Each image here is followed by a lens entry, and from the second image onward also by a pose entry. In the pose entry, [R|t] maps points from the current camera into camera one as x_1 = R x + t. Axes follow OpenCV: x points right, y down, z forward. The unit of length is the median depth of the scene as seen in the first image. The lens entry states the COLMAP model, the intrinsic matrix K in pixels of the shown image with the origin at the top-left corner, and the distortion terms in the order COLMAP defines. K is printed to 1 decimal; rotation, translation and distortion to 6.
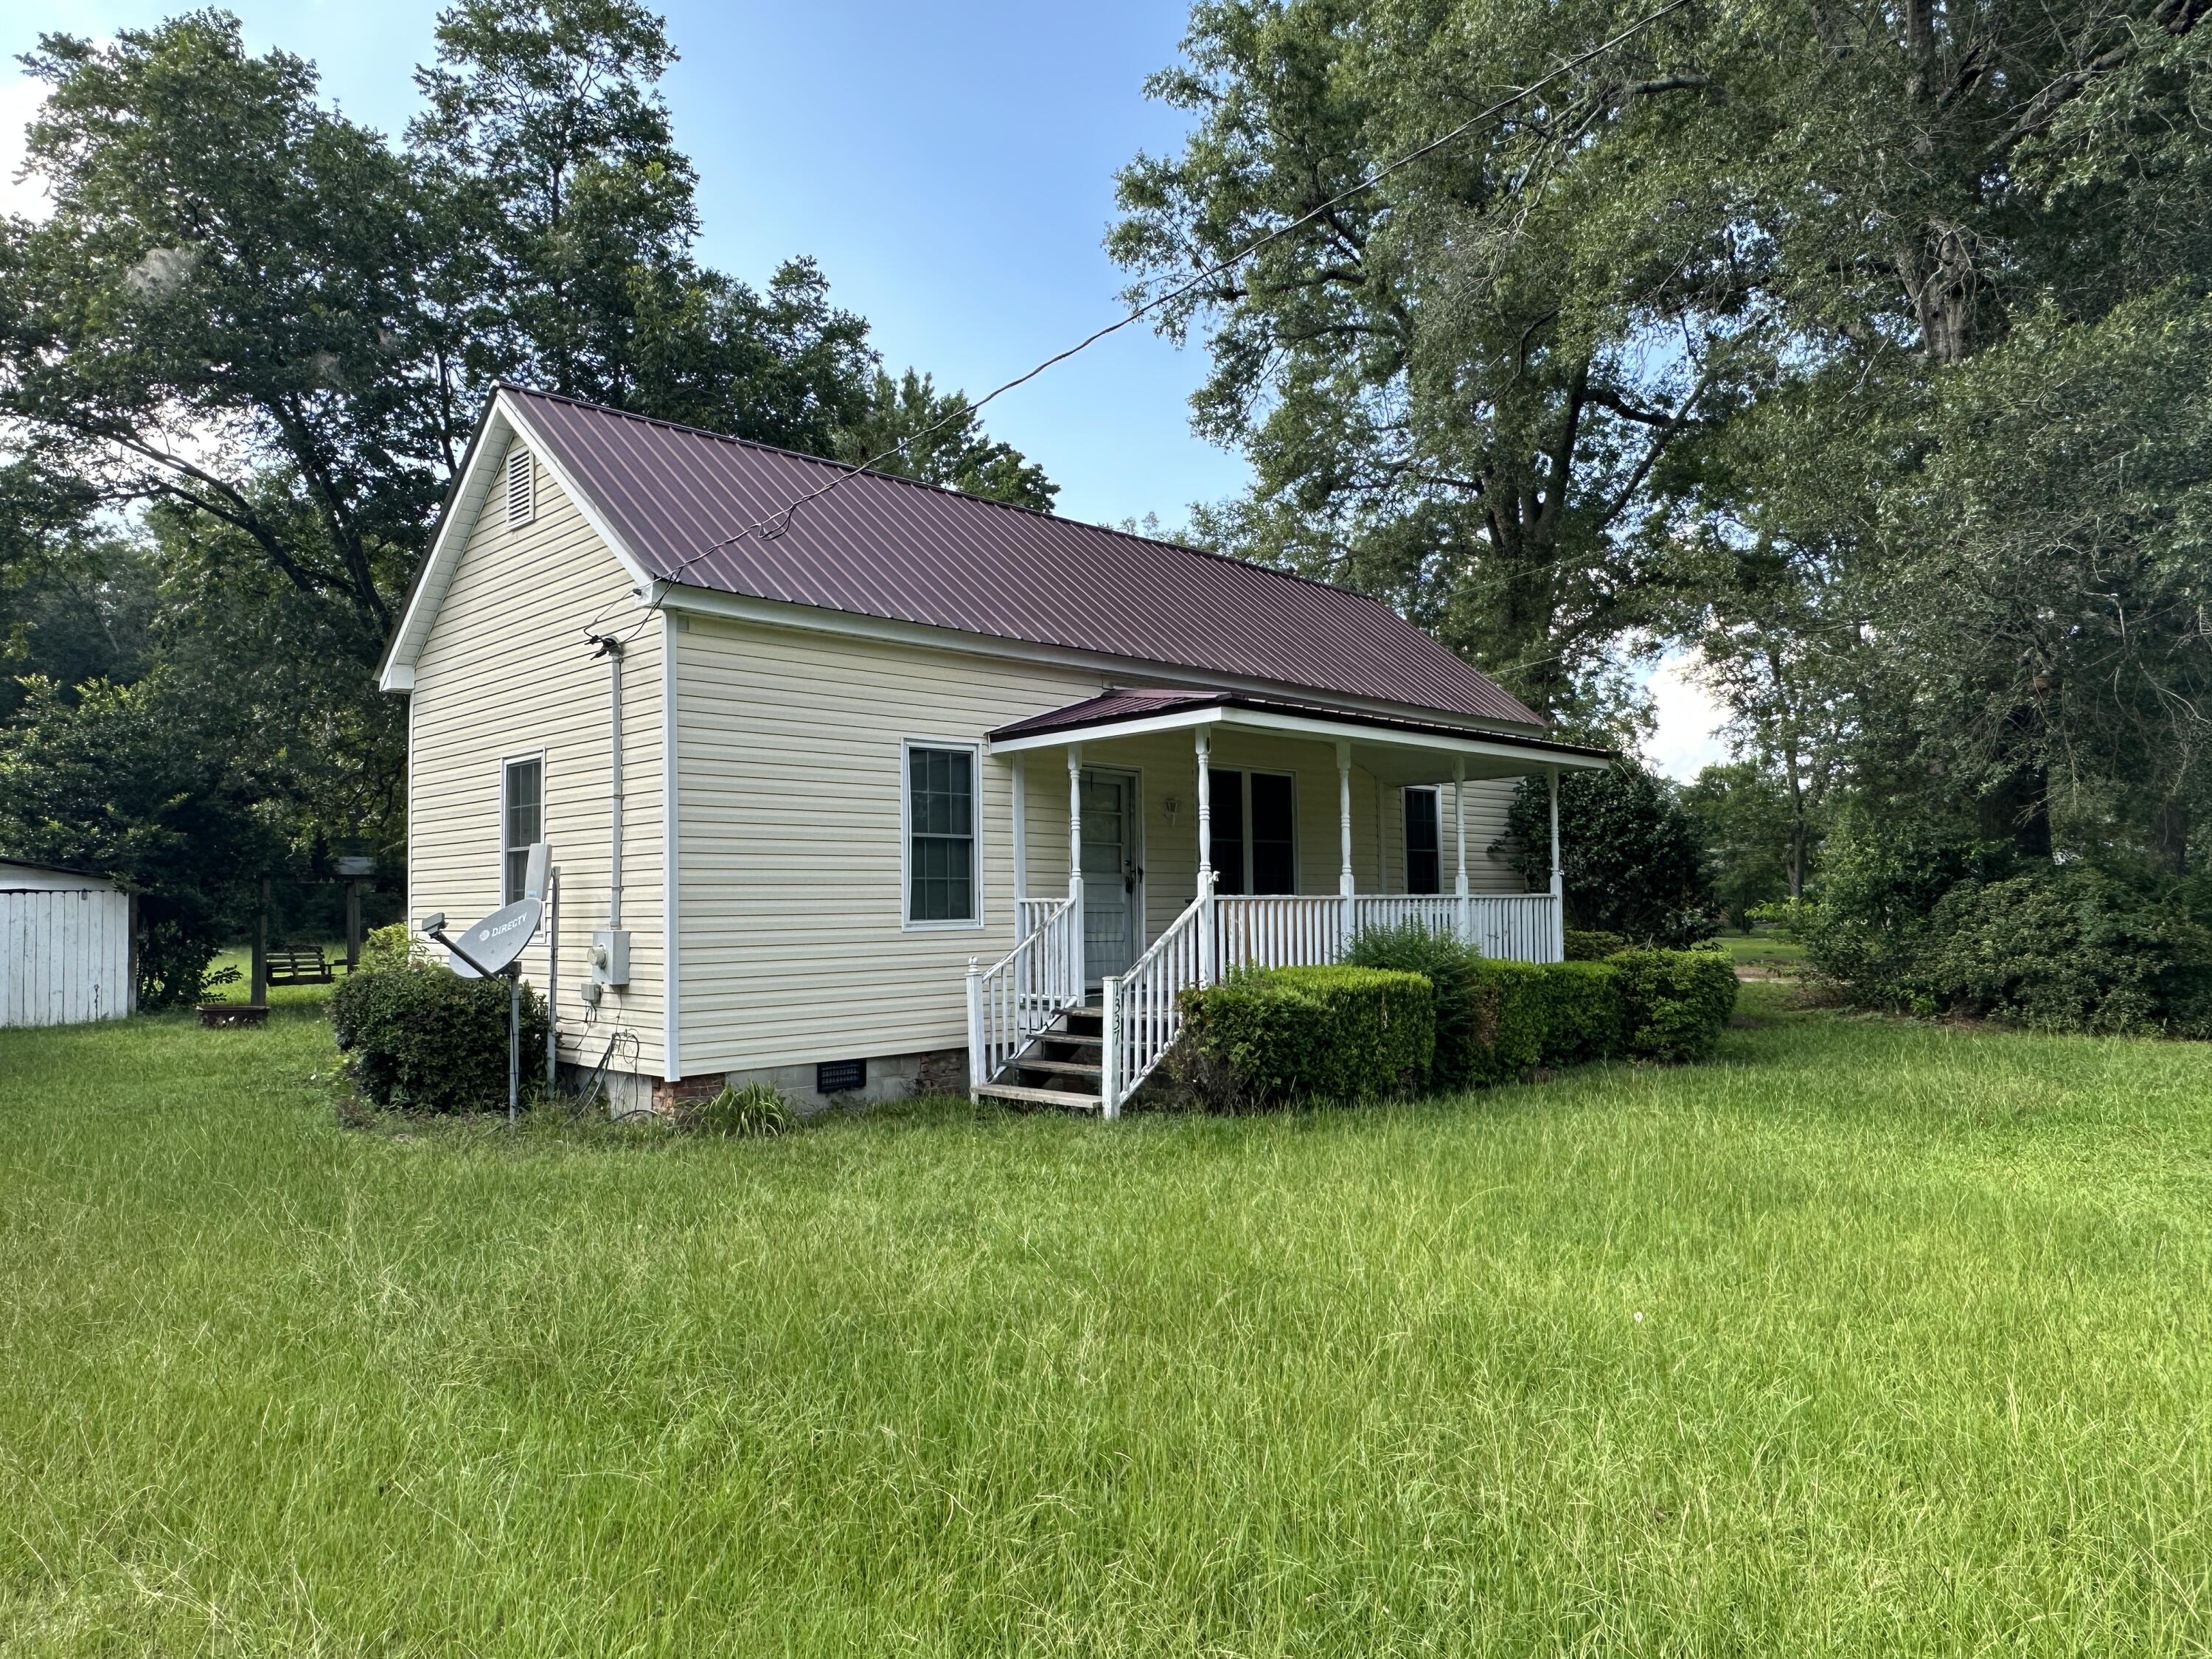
lens RADIAL K [[1452.1, 0, 1099.5], [0, 1452.1, 837.0], [0, 0, 1]] dist [-0.004956, 0.004890]
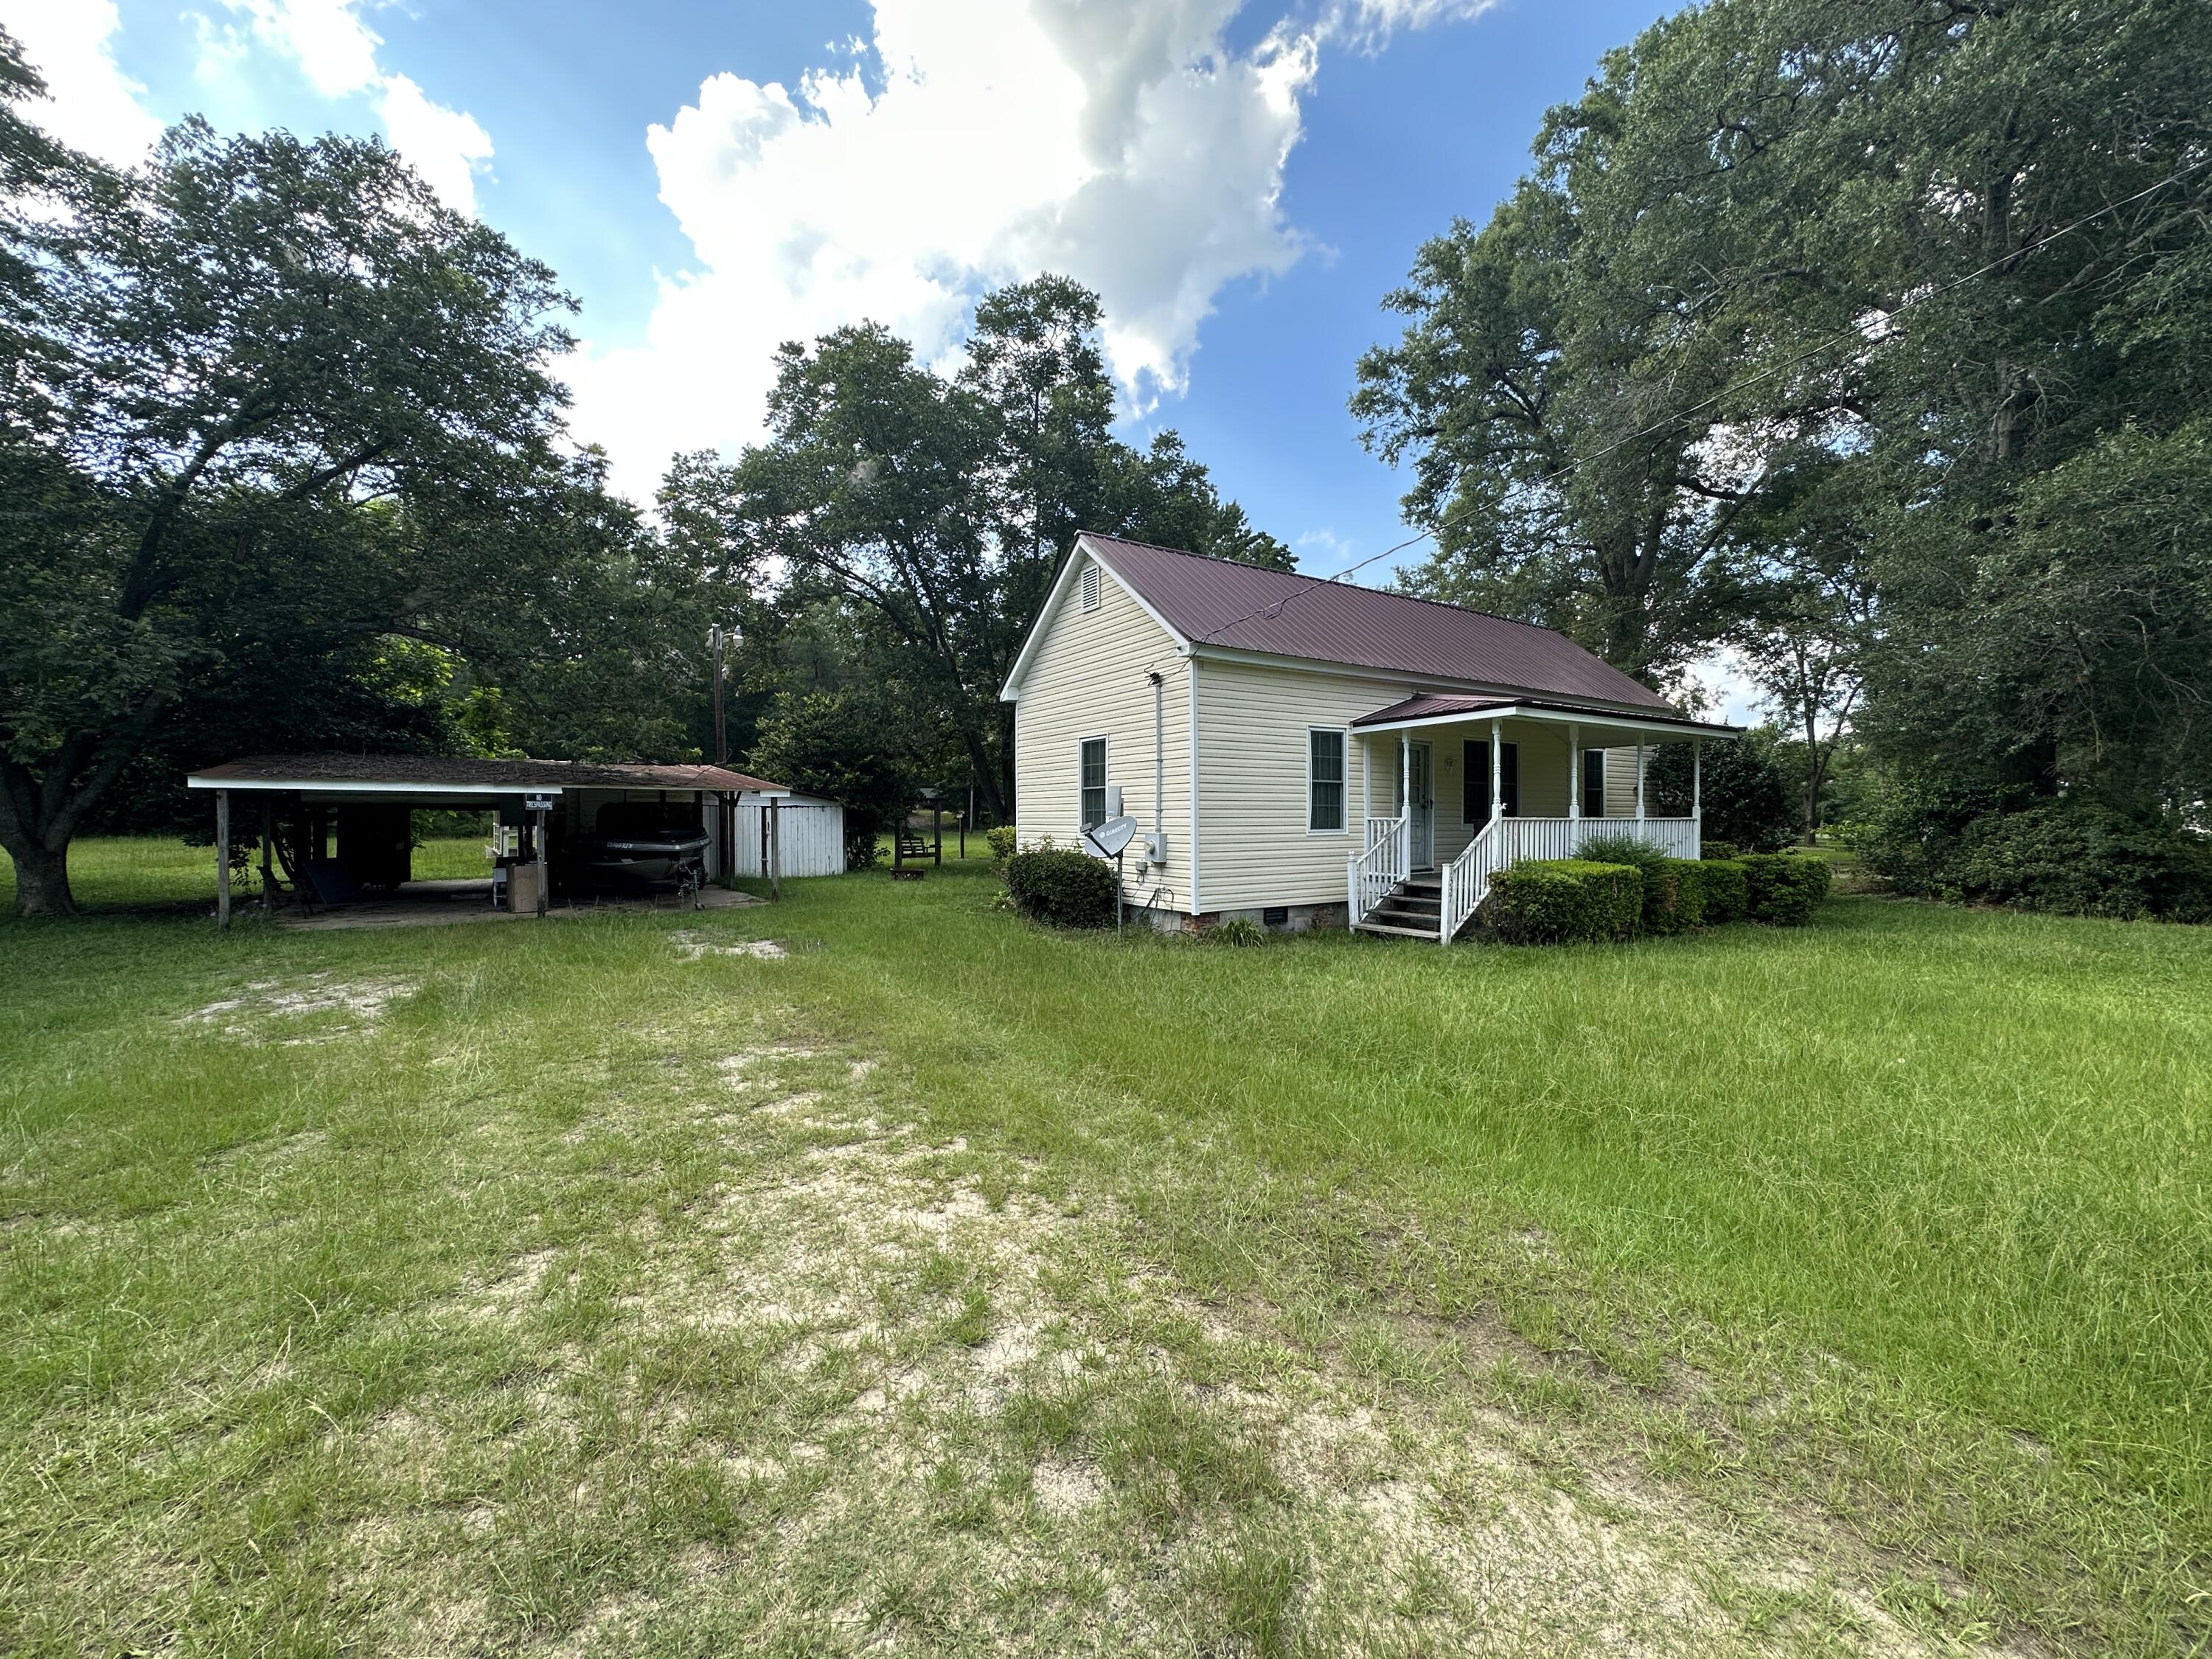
lens RADIAL K [[889.3, 0, 1104.0], [0, 889.3, 826.1], [0, 0, 1]] dist [-0.001686, 0.000815]
pose [[0.979150, 0.013590, -0.202682, -0.112209], [-0.001699, 0.998273, 0.058729, -0.006917], [0.203130, -0.057160, 0.977482, -0.076533]]
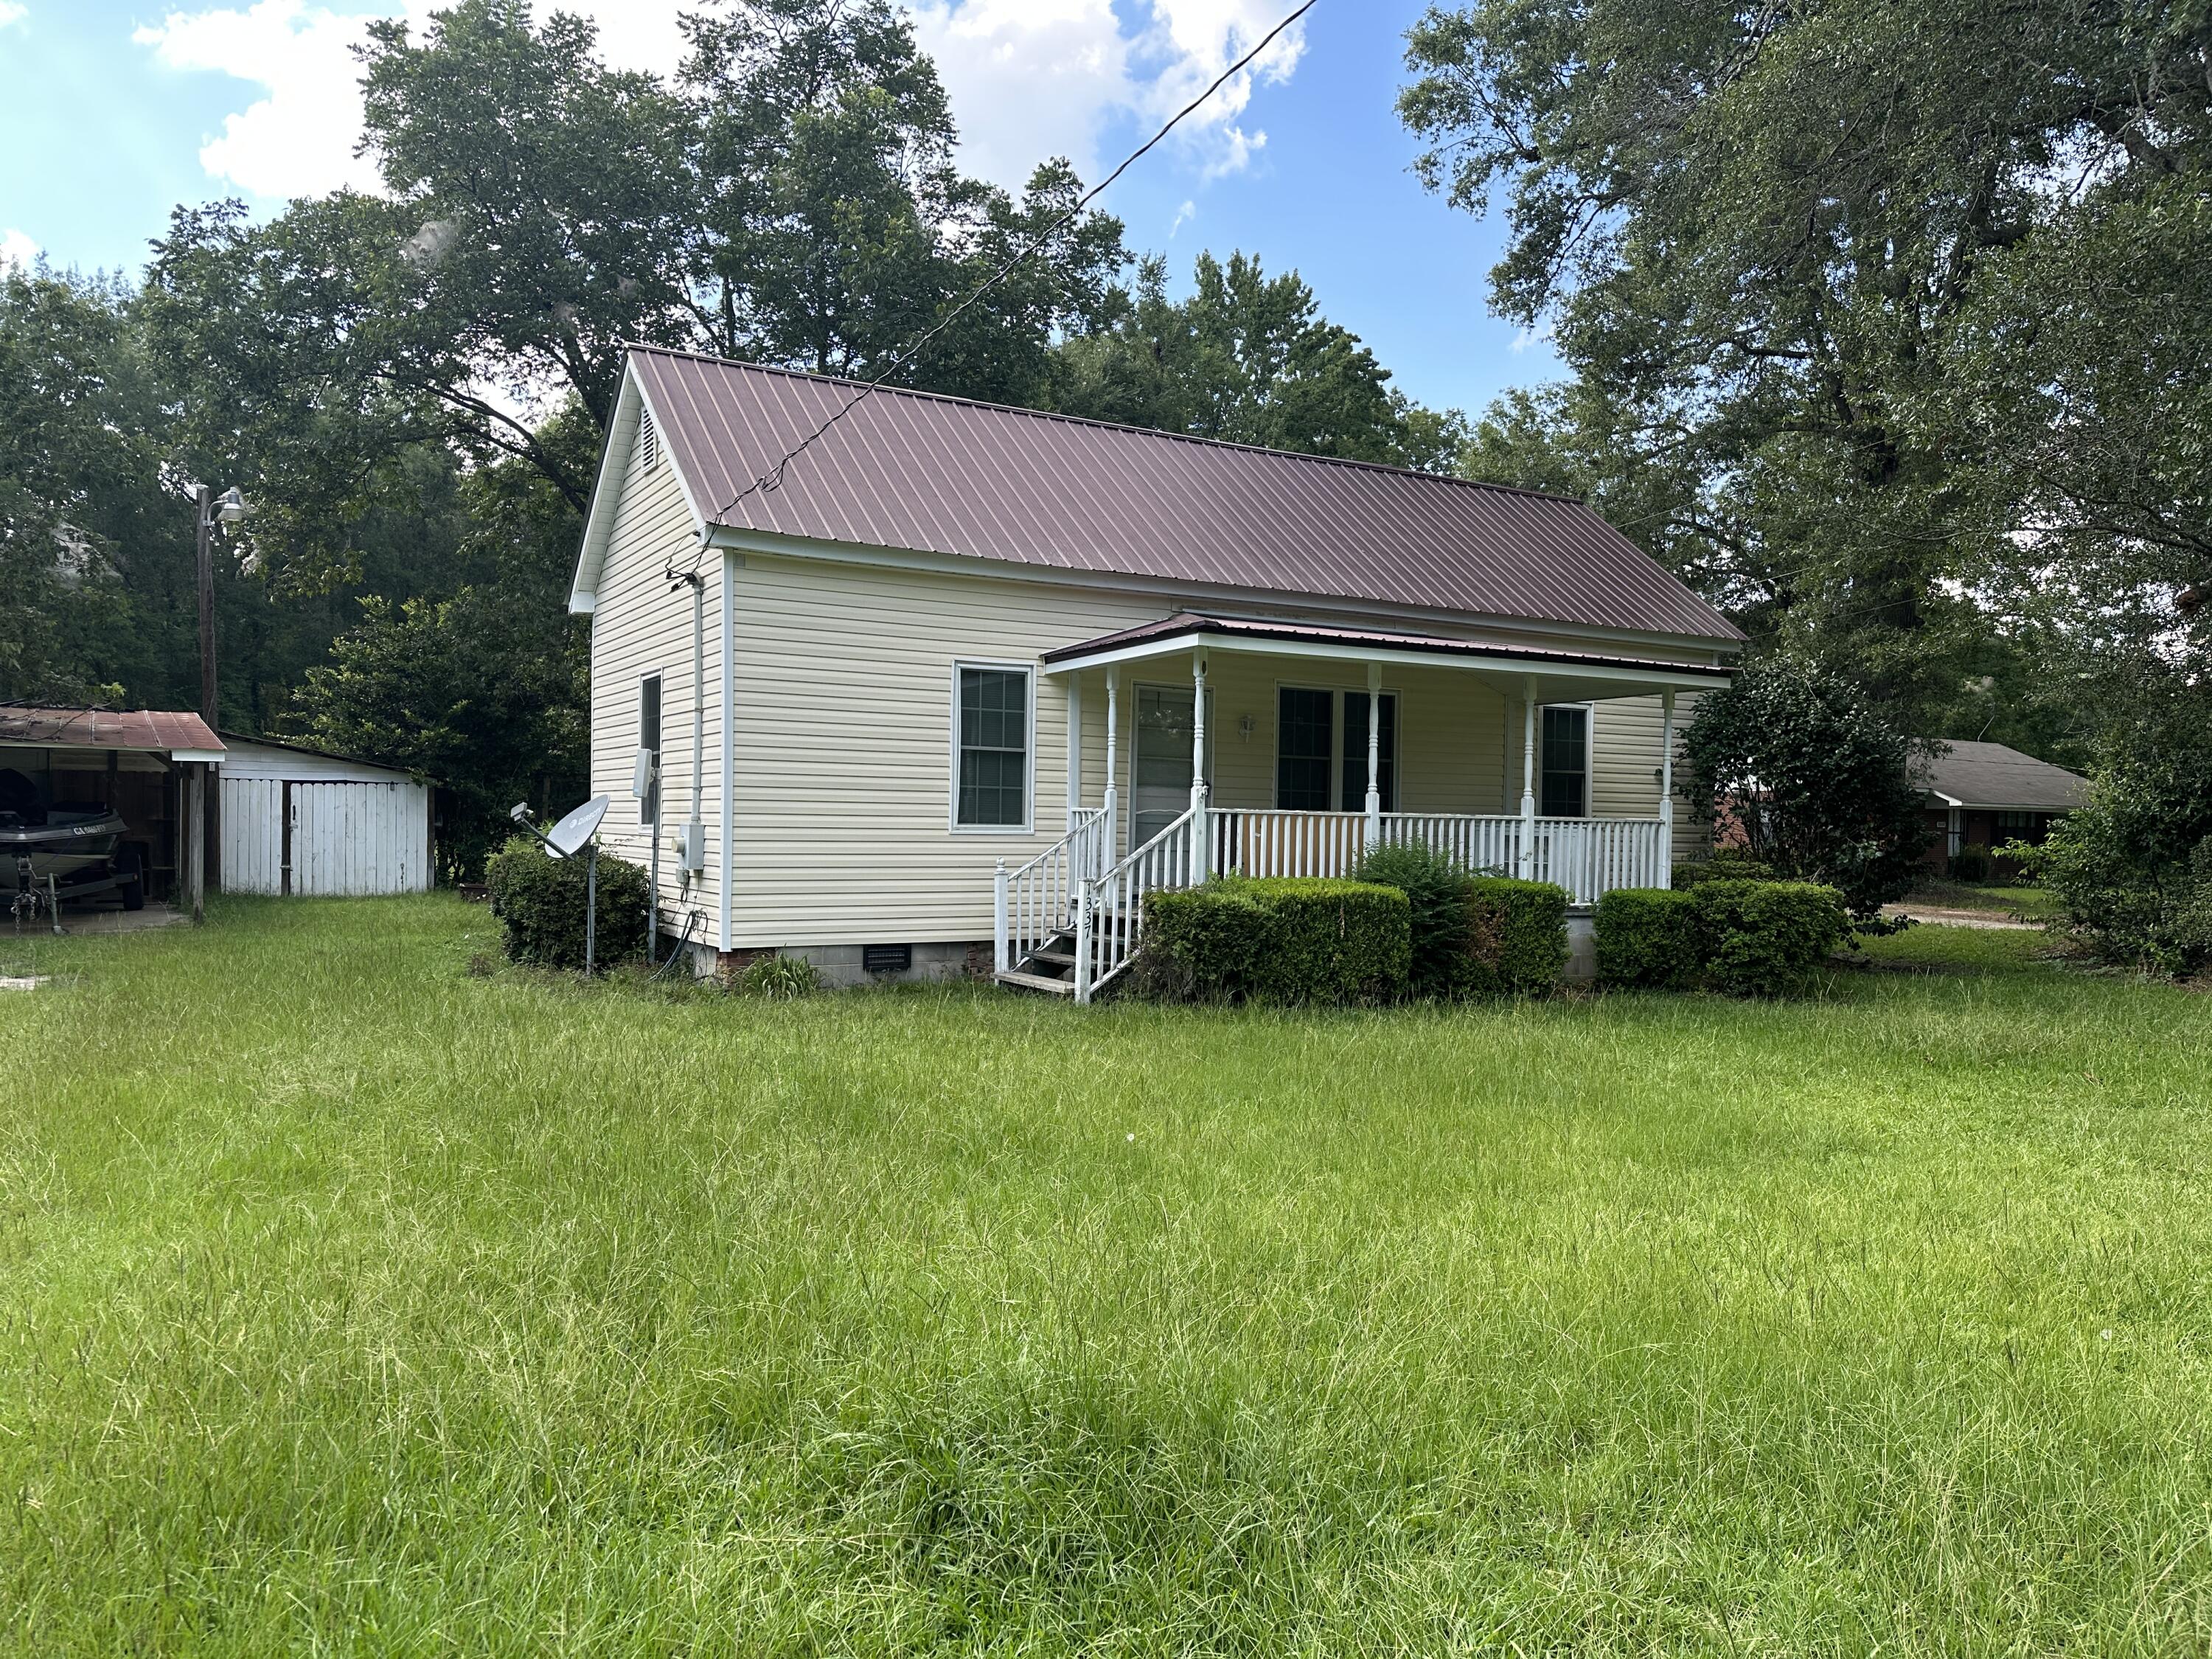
lens RADIAL K [[1563.1, 0, 1106.0], [0, 1563.1, 829.5], [0, 0, 1]] dist [0.096490, -0.128511]
pose [[0.965574, 0.030169, -0.258374, 0.207874], [-0.016963, 0.998440, 0.053193, -0.003021], [0.259575, -0.046979, 0.964579, -0.095032]]
